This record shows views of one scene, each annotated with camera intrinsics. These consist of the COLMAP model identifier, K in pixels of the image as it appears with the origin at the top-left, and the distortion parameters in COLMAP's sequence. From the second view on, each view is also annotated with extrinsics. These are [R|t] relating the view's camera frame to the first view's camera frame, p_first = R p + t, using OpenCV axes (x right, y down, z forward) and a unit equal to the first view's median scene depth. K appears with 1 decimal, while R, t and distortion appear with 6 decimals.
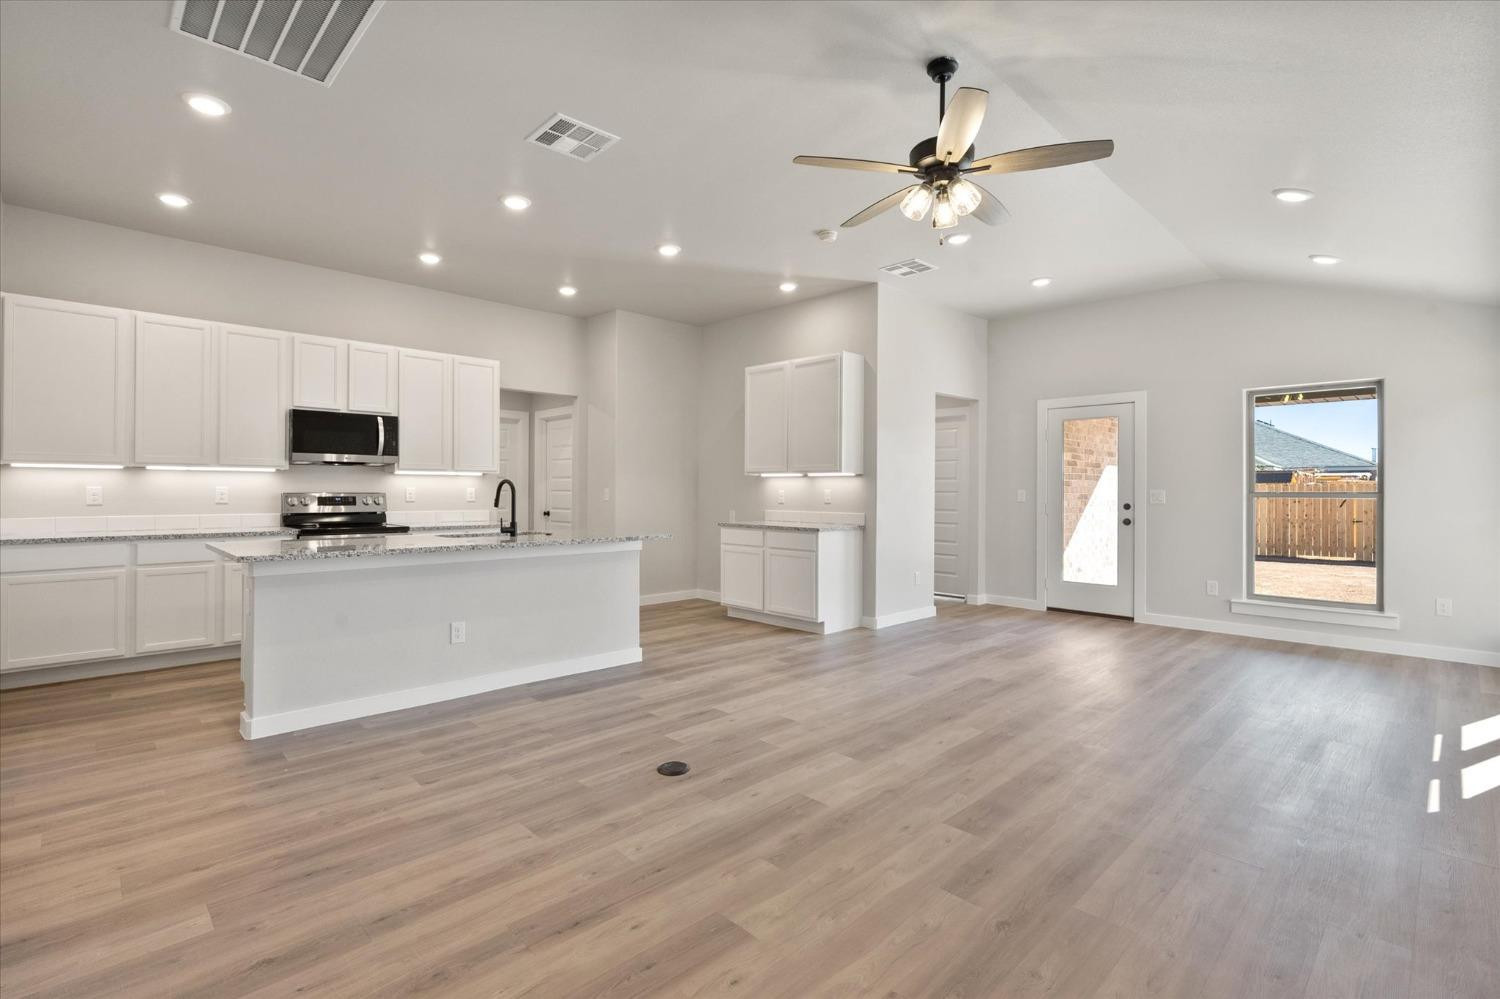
lens RADIAL K [[694.7, 0, 753.1], [0, 694.7, 493.5], [0, 0, 1]] dist [-0.003377, 0.001834]
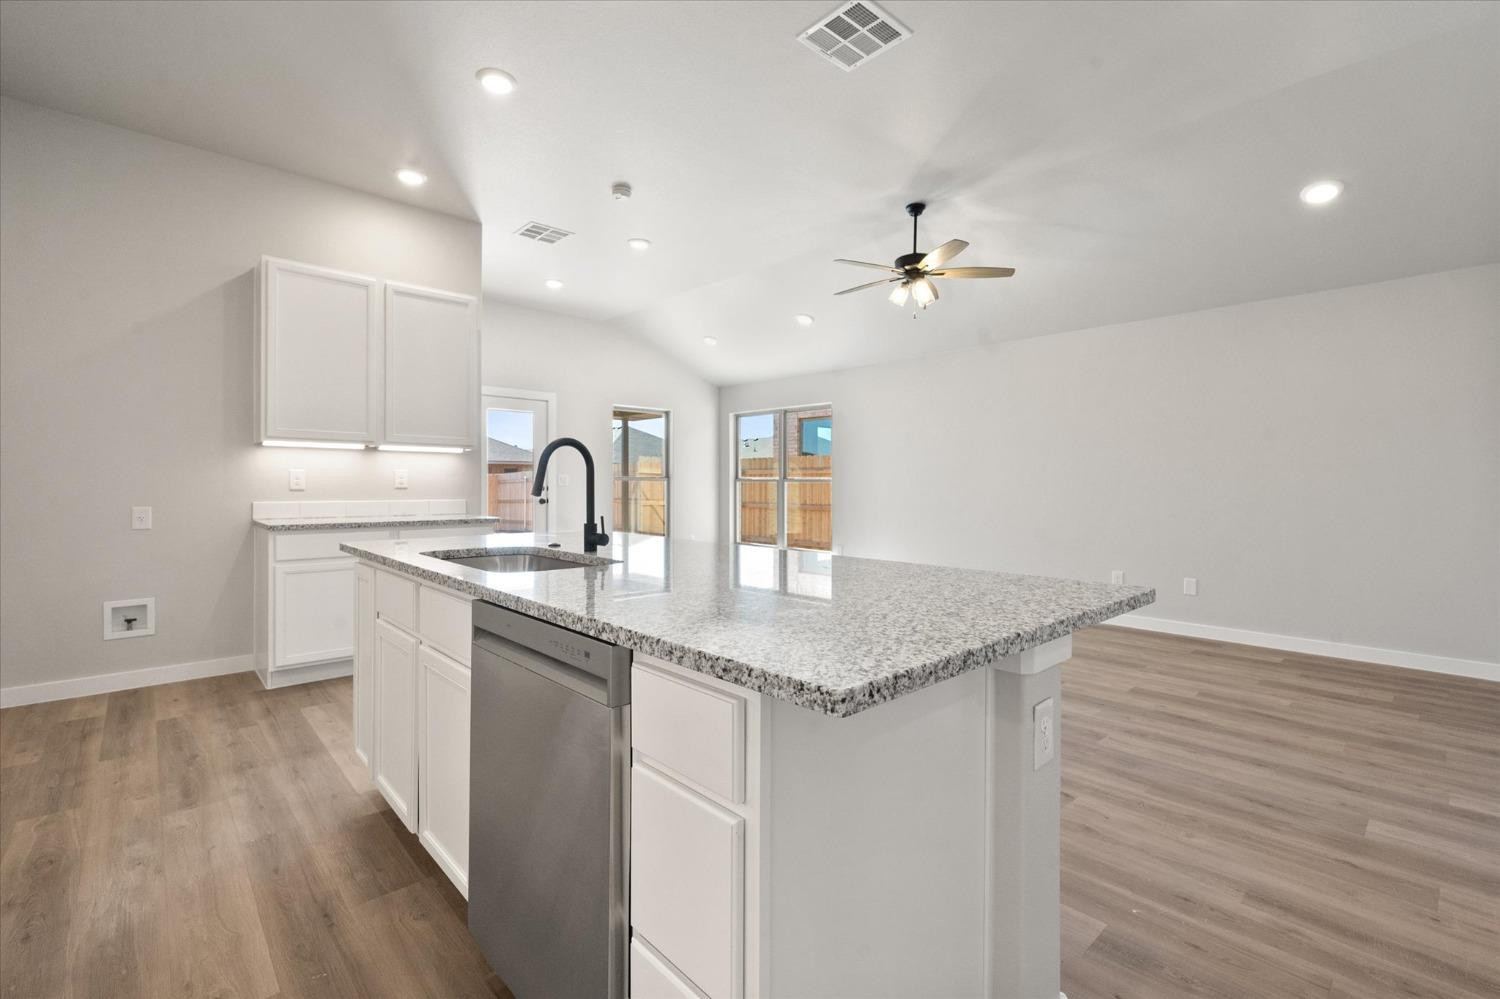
lens RADIAL K [[663.0, 0, 754.7], [0, 663.0, 492.2], [0, 0, 1]] dist [0.003075, -0.000210]
pose [[0.023134, -0.015765, 0.999608, -0.815132], [0.000597, 0.999876, 0.015755, 0.010473], [-0.999732, 0.000232, 0.023140, 0.852224]]
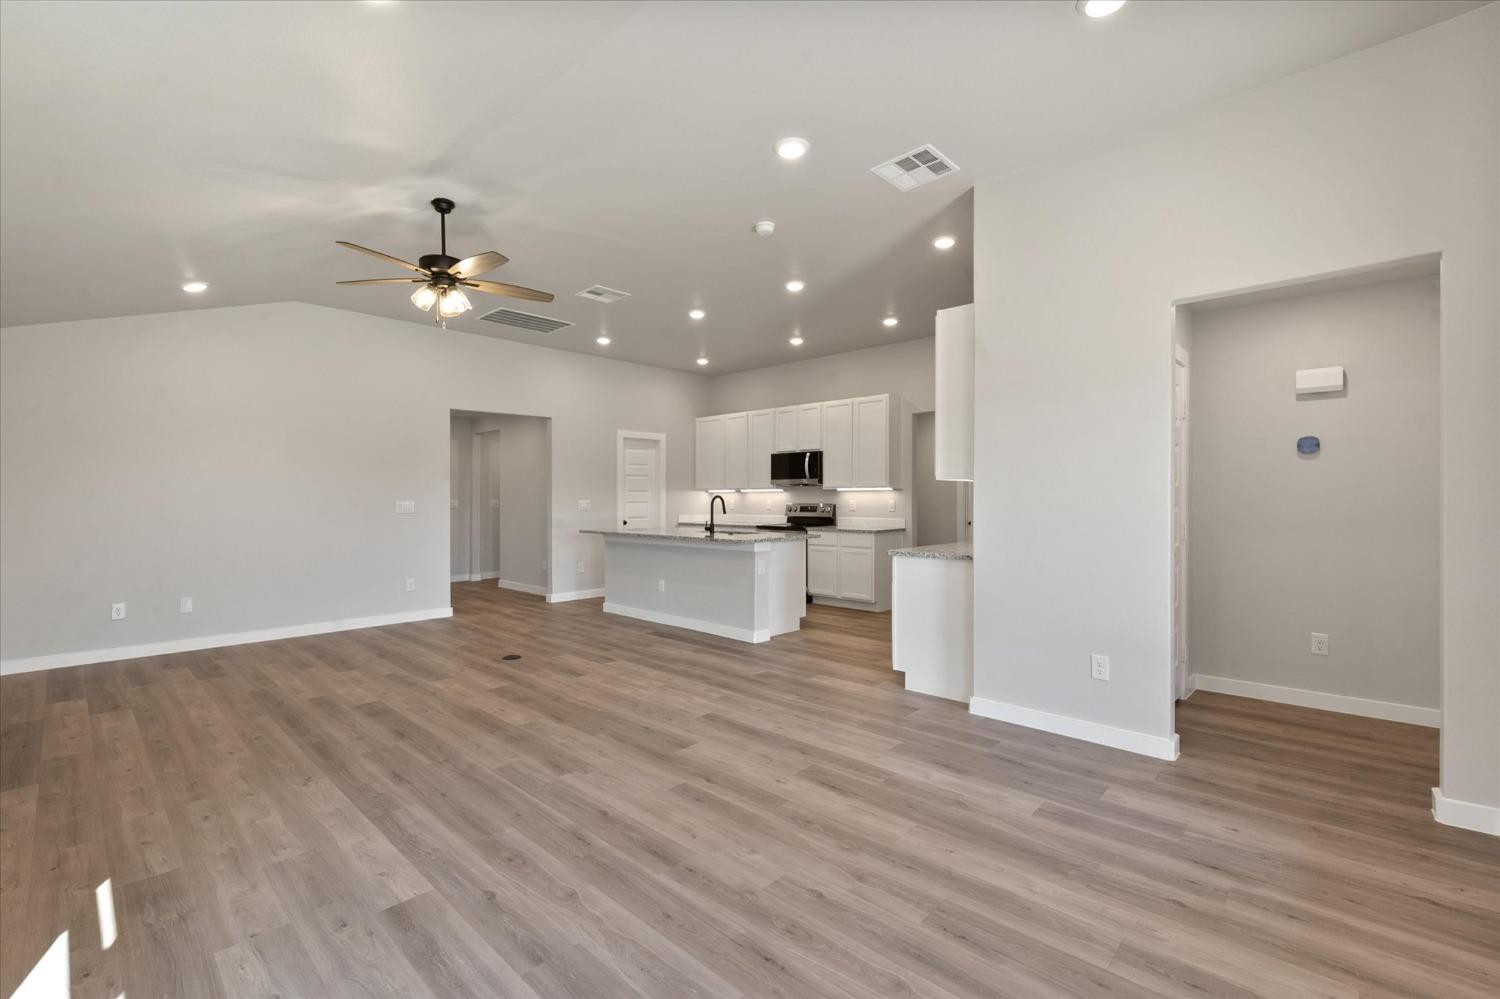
lens RADIAL K [[642.3, 0, 744.7], [0, 642.3, 498.0], [0, 0, 1]] dist [-0.004565, -0.000273]
pose [[0.036839, -0.006803, -0.999298, 1.021829], [-0.000723, 0.999976, -0.006834, -0.004757], [0.999321, 0.000974, 0.036833, 1.001087]]
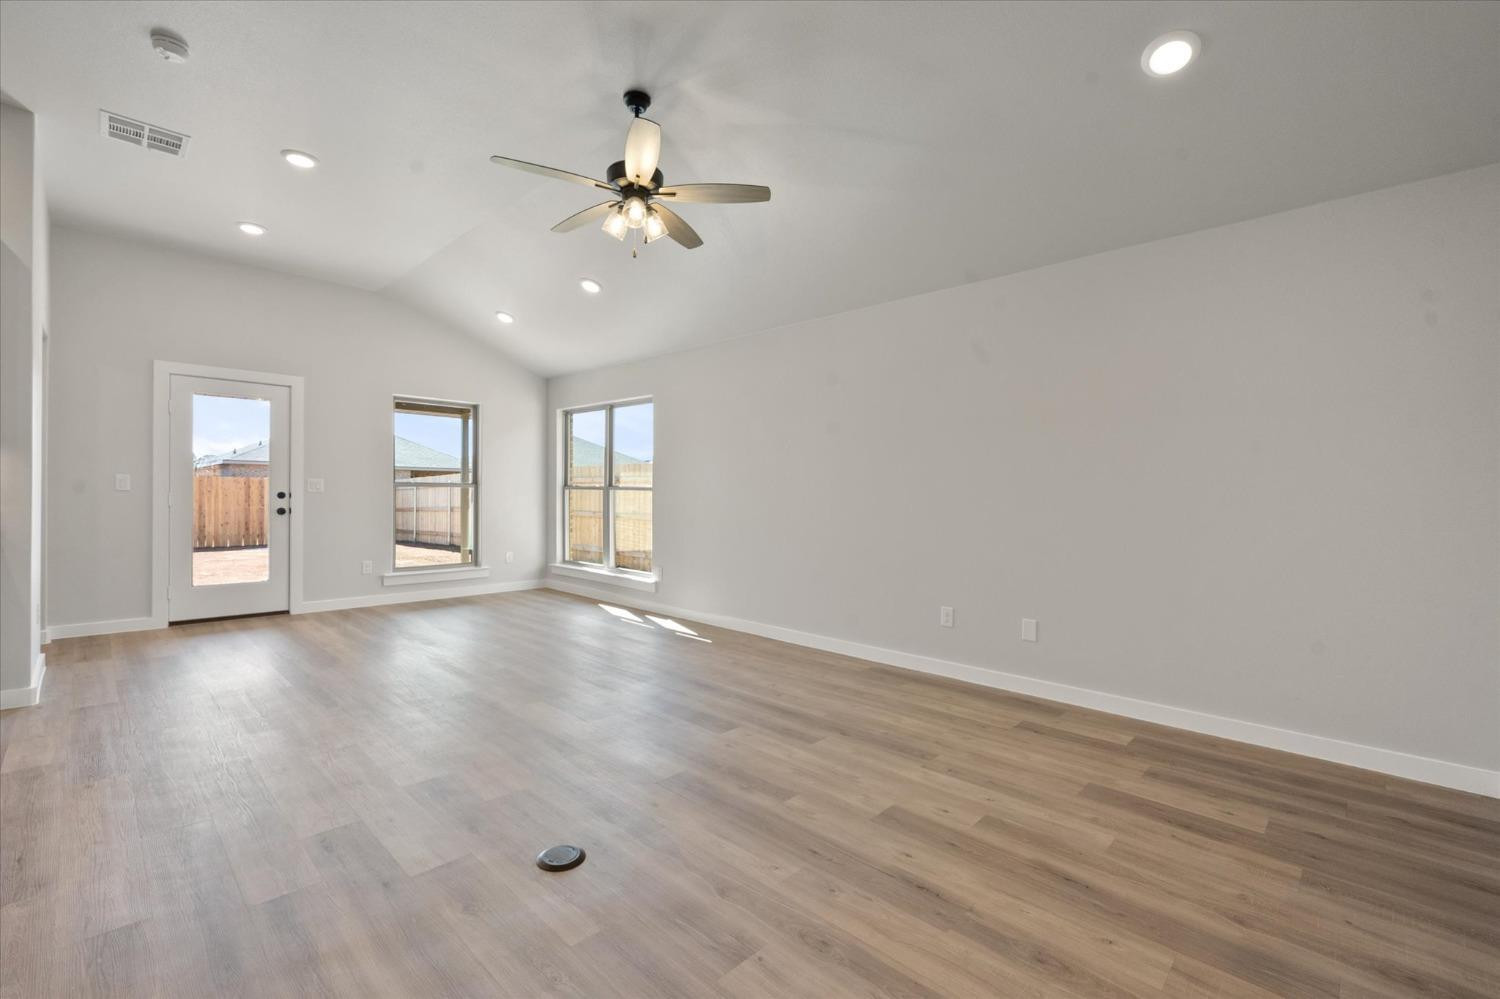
lens RADIAL K [[642.3, 0, 751.1], [0, 642.3, 501.3], [0, 0, 1]] dist [-0.004565, -0.000273]
pose [[-0.033347, -0.014686, 0.999336, -0.500213], [-0.007530, 0.999867, 0.014442, 0.013481], [-0.999415, -0.007043, -0.033453, 0.539793]]
